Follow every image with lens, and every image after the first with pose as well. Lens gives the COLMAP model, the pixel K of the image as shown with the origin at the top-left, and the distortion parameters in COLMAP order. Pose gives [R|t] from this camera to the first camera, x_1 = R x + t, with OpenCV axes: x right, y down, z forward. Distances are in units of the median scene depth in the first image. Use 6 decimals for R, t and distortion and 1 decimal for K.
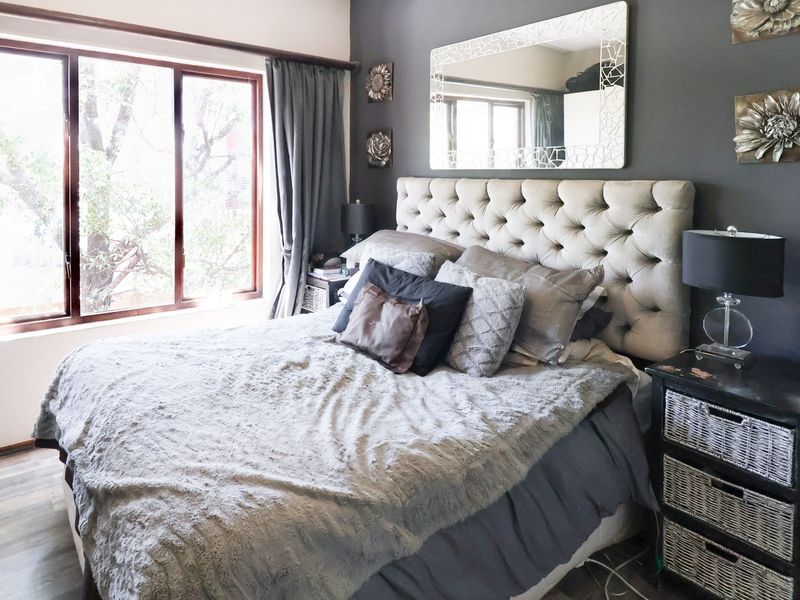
lens RADIAL K [[506.9, 0, 403.4], [0, 506.9, 286.8], [0, 0, 1]] dist [-0.002214, -0.004615]
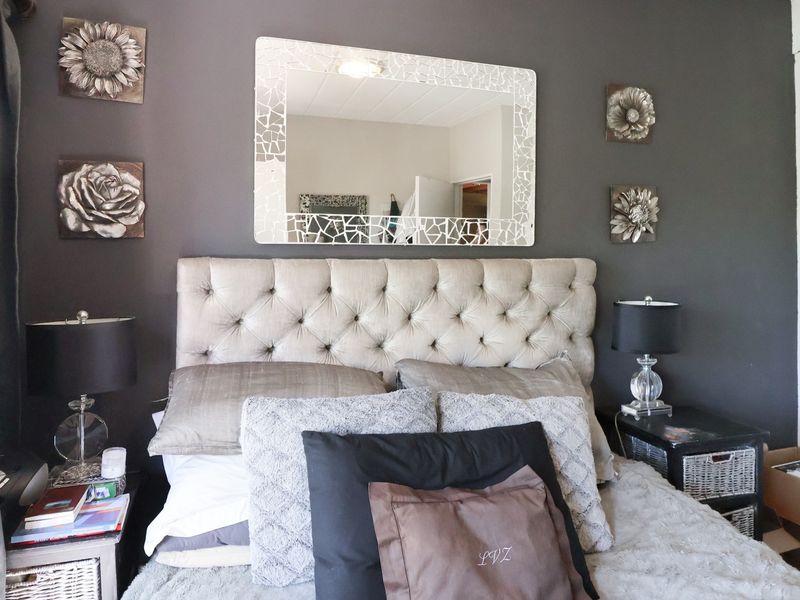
lens RADIAL K [[506.9, 0, 403.4], [0, 506.9, 286.8], [0, 0, 1]] dist [-0.002214, -0.004615]
pose [[0.404205, -0.062408, 0.912537, -0.434827], [0.198389, 0.979901, -0.020860, -0.157475], [-0.892894, 0.189469, 0.408462, 0.709580]]
